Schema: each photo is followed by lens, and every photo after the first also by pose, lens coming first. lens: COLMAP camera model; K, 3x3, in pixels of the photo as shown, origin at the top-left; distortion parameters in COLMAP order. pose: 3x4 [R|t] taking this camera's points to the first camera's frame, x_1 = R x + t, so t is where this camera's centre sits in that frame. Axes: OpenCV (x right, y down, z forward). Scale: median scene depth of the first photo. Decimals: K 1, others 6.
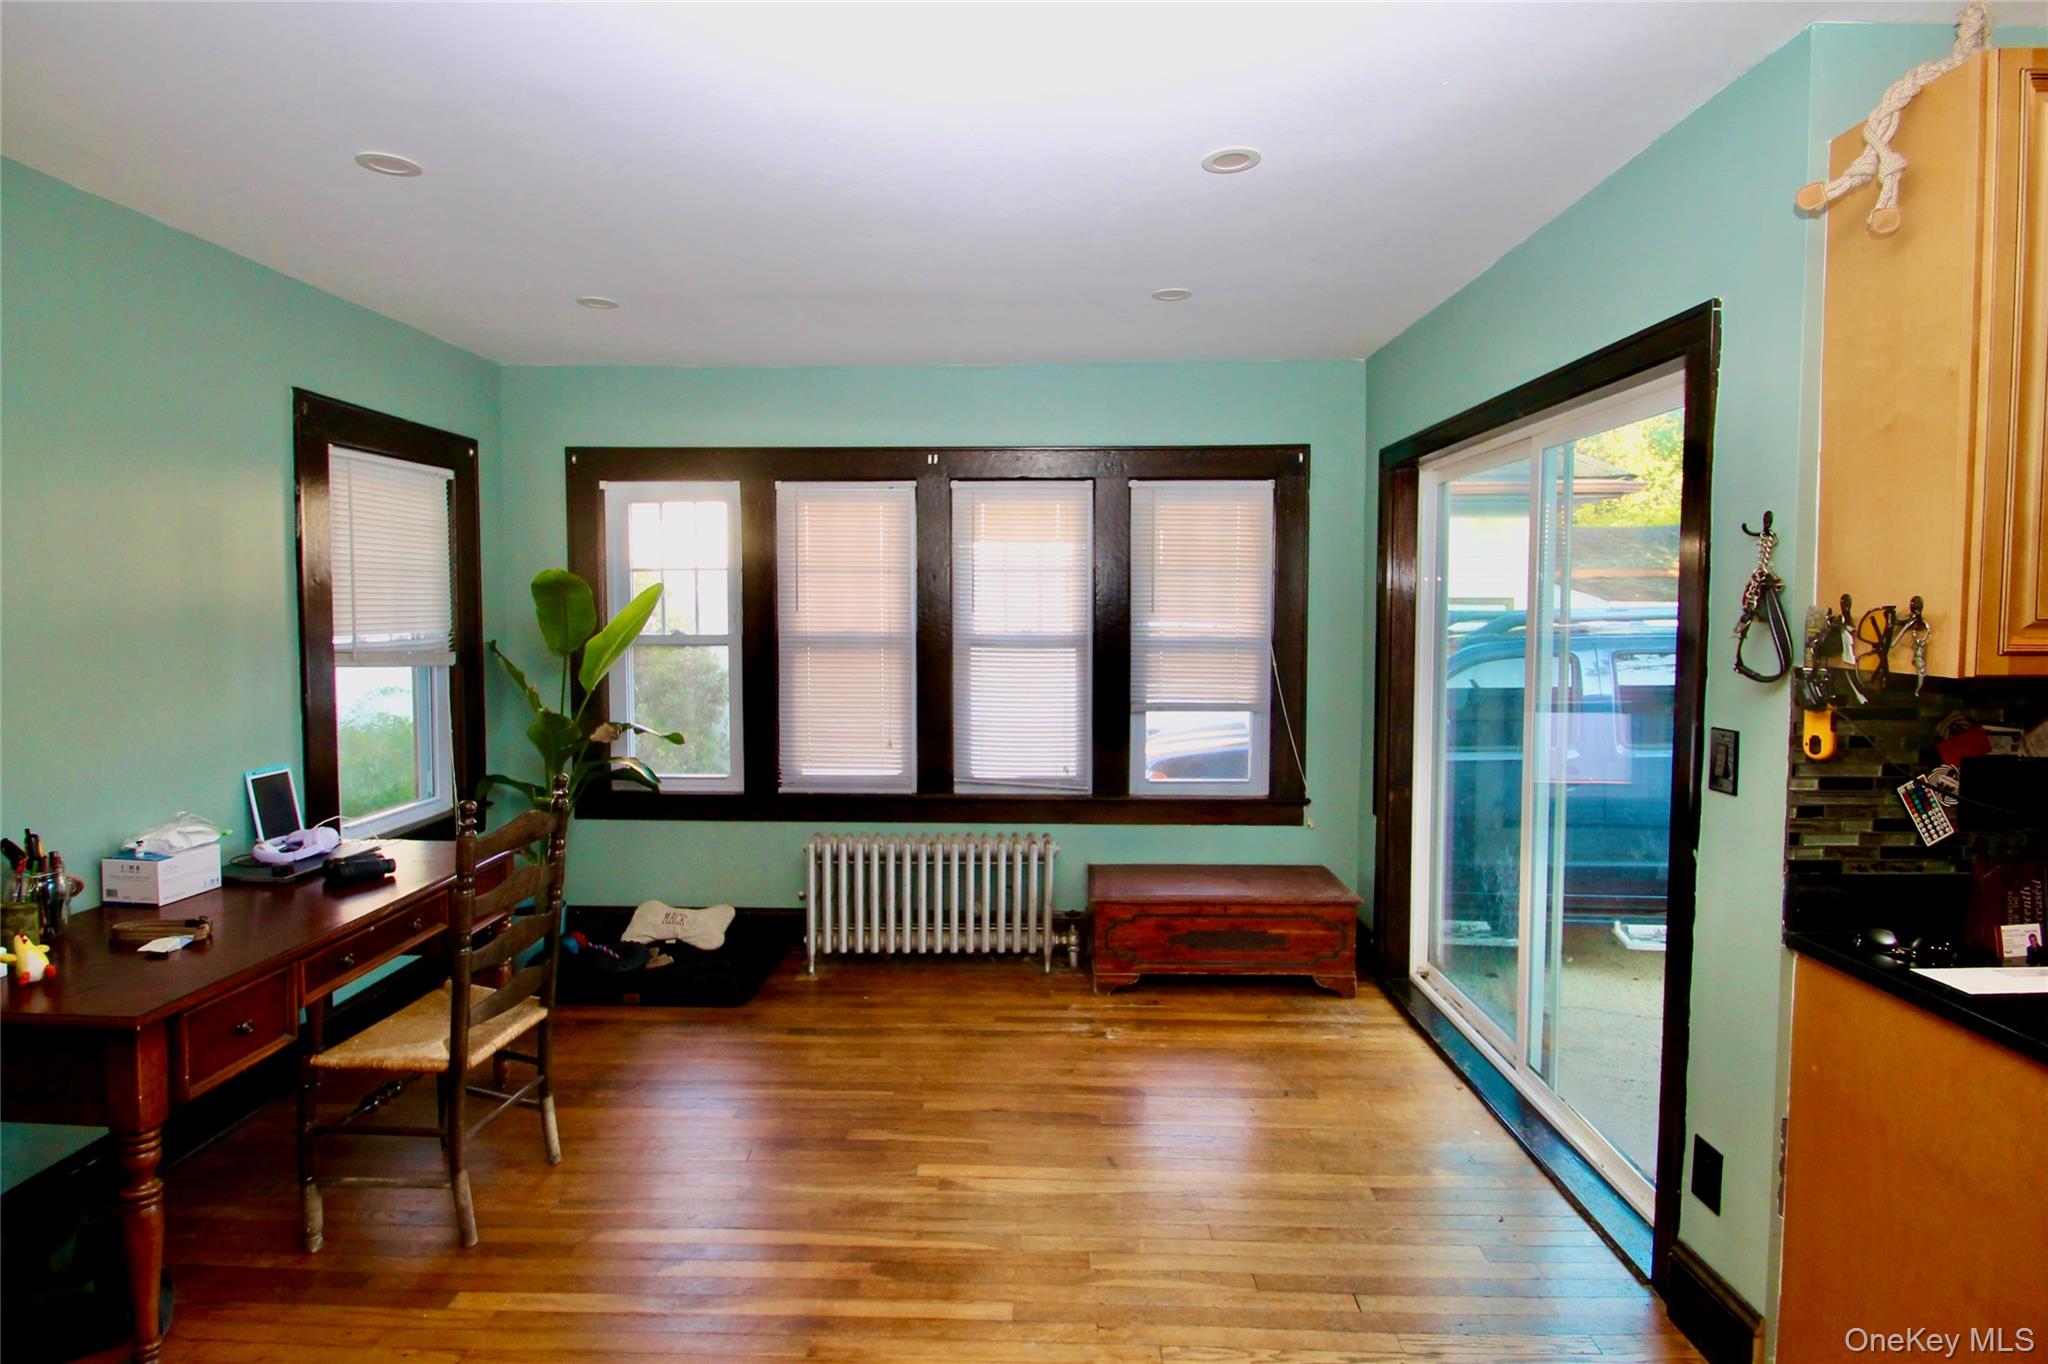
lens RADIAL K [[1007.9, 0, 1039.6], [0, 1007.9, 661.1], [0, 0, 1]] dist [0.001191, -0.010200]
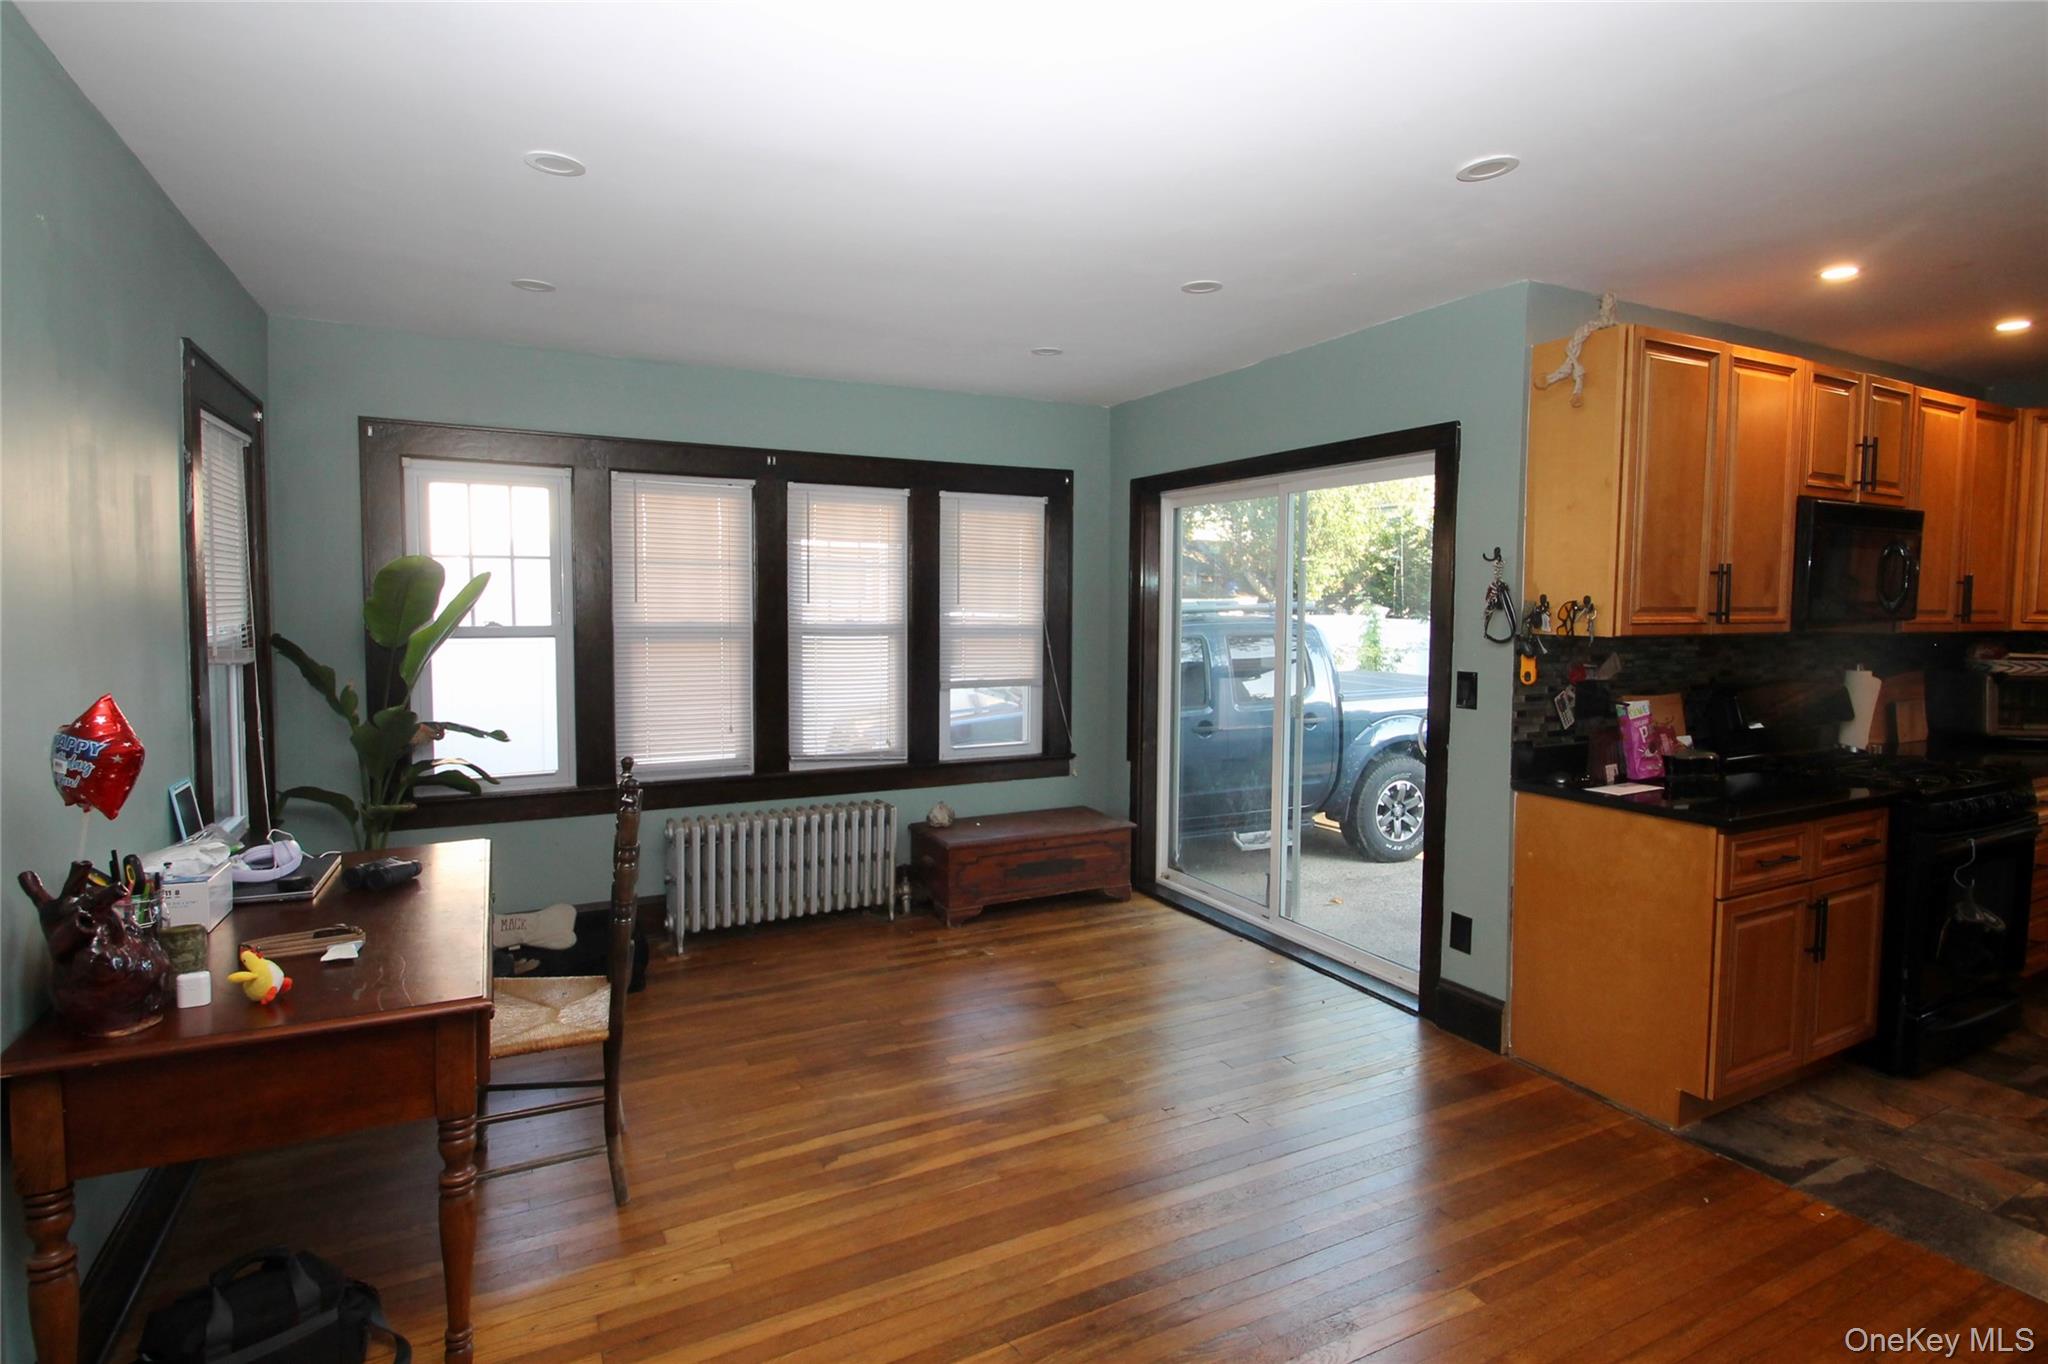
lens RADIAL K [[1007.9, 0, 1033.1], [0, 1007.9, 664.8], [0, 0, 1]] dist [0.001191, -0.010200]
pose [[0.875852, -0.026969, 0.481826, -0.451940], [0.022221, 0.999632, 0.015559, 0.007216], [-0.482069, -0.002921, 0.876129, -0.085774]]
